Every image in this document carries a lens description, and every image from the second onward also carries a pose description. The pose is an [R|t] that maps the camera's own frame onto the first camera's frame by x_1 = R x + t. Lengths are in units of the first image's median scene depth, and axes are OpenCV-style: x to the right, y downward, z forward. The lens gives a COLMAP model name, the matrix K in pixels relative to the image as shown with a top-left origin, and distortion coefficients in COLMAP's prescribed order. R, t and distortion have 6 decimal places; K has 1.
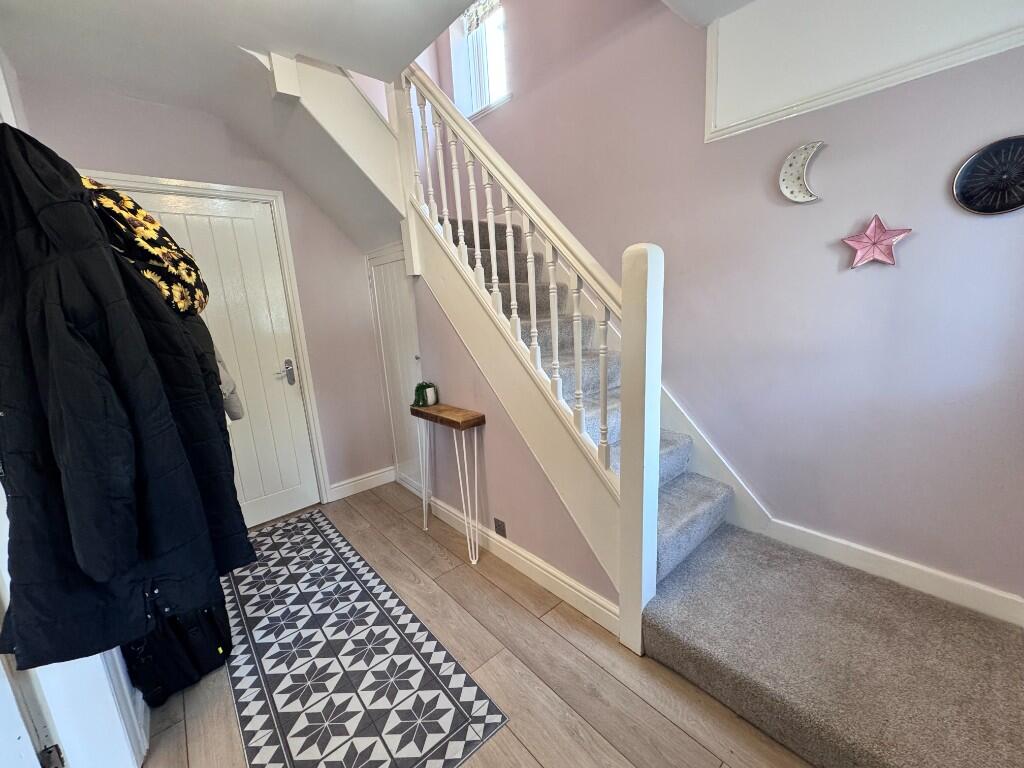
lens RADIAL K [[405.5, 0, 512.8], [0, 405.5, 381.6], [0, 0, 1]] dist [-0.003979, -0.000135]
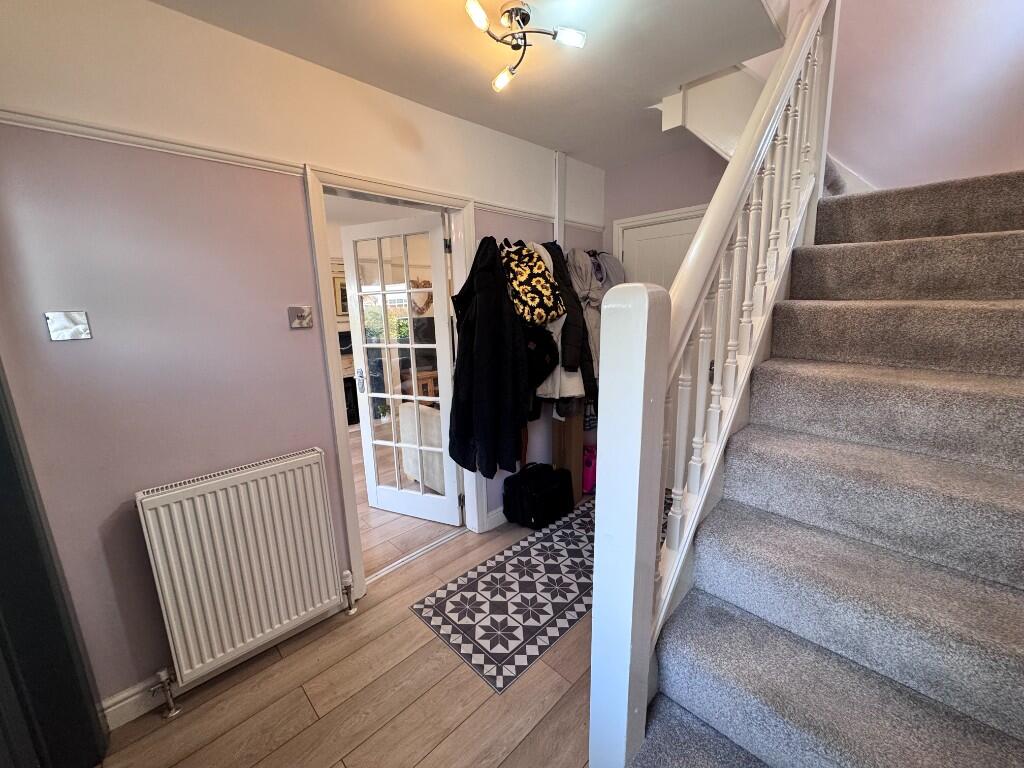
lens RADIAL K [[405.5, 0, 512.8], [0, 405.5, 381.6], [0, 0, 1]] dist [-0.003979, -0.000135]
pose [[0.065092, 0.240620, -0.968434, 0.896586], [-0.174081, 0.958349, 0.226413, -0.297940], [0.982578, 0.153848, 0.104268, 0.766858]]
